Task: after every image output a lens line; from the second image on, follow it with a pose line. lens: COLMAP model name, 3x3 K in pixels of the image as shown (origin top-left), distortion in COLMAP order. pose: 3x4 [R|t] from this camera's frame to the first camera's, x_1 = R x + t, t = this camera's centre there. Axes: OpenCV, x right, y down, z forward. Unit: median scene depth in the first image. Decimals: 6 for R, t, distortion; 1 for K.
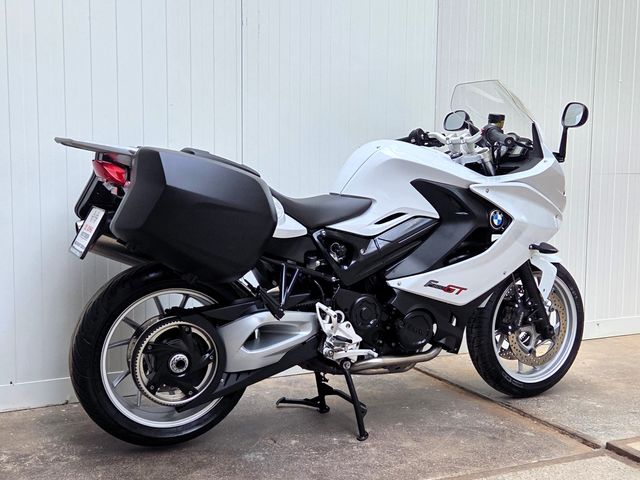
lens RADIAL K [[843.0, 0, 322.8], [0, 843.0, 223.8], [0, 0, 1]] dist [0.050760, -0.036563]
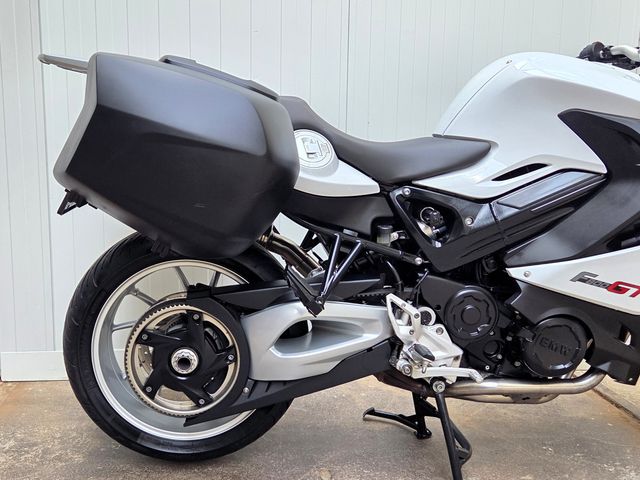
lens RADIAL K [[705.5, 0, 243.3], [0, 705.5, 240.3], [0, 0, 1]] dist [0.060259, -0.050716]
pose [[0.913570, 0.051936, -0.403351, 0.113103], [-0.026360, 0.997288, 0.068708, 0.014262], [0.405826, -0.052138, 0.912462, 0.430323]]
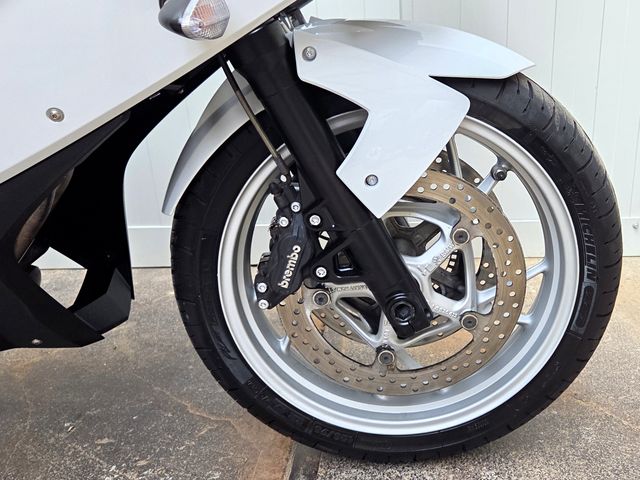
lens RADIAL K [[671.2, 0, 405.3], [0, 671.2, 231.3], [0, 0, 1]] dist [0.071141, -0.031241]
pose [[0.891593, 0.139100, -0.430944, 0.429390], [-0.007327, 0.955960, 0.293406, 0.035081], [0.452778, -0.258441, 0.853346, 0.945396]]
